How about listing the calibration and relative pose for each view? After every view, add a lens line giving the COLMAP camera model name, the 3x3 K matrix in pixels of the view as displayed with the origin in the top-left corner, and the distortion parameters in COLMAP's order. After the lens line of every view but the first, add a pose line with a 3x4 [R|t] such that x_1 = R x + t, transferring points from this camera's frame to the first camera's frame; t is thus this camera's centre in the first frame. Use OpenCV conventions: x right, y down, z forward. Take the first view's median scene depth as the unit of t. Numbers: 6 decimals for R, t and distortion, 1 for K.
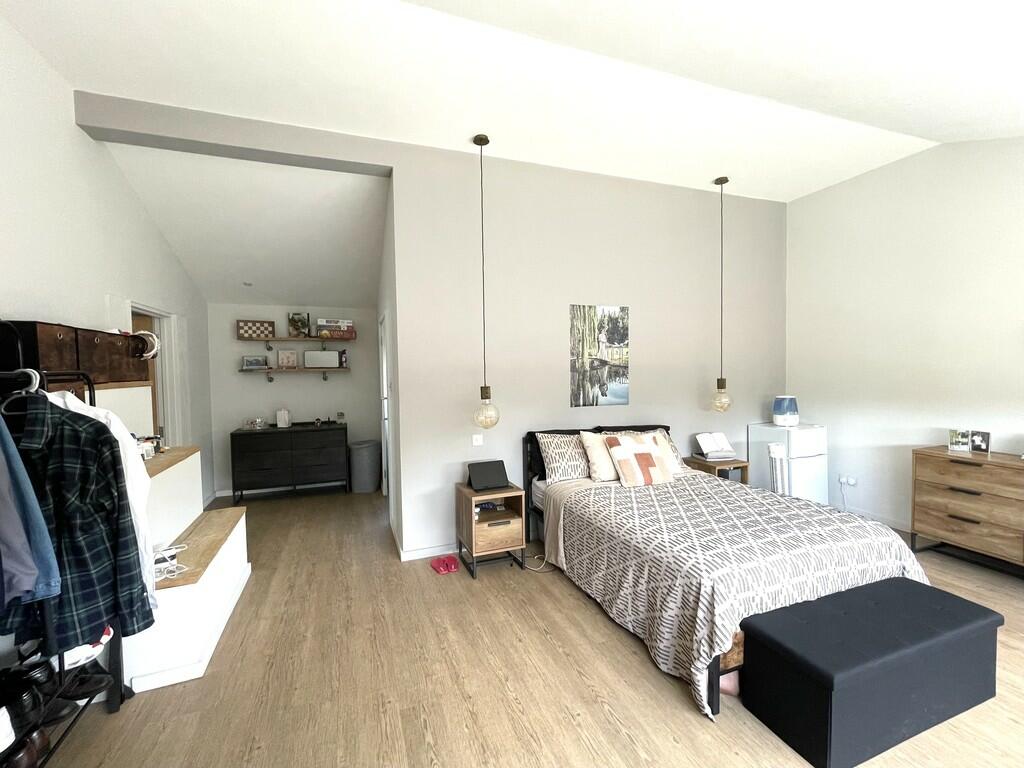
lens RADIAL K [[443.3, 0, 508.3], [0, 443.3, 383.8], [0, 0, 1]] dist [0.002600, 0.001577]
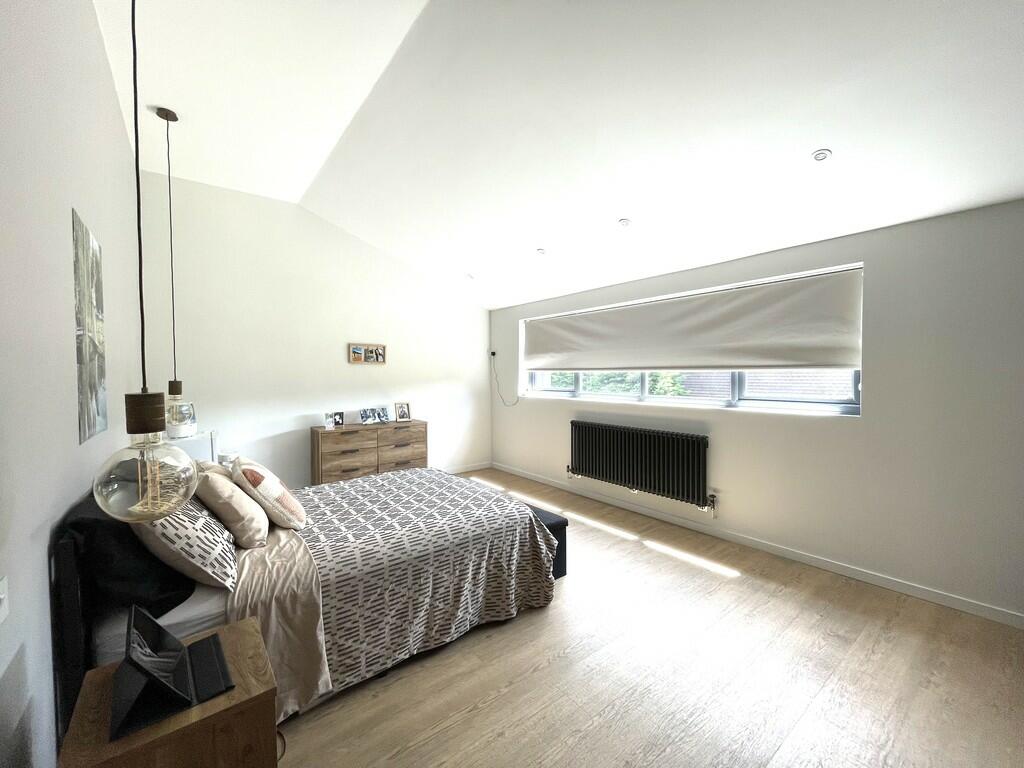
lens RADIAL K [[415.7, 0, 506.6], [0, 415.7, 381.0], [0, 0, 1]] dist [-0.000622, -0.000166]
pose [[-0.302340, -0.001790, 0.953198, -0.528695], [0.051117, 0.998529, 0.018089, 0.006412], [-0.951828, 0.054194, -0.301804, 1.018304]]
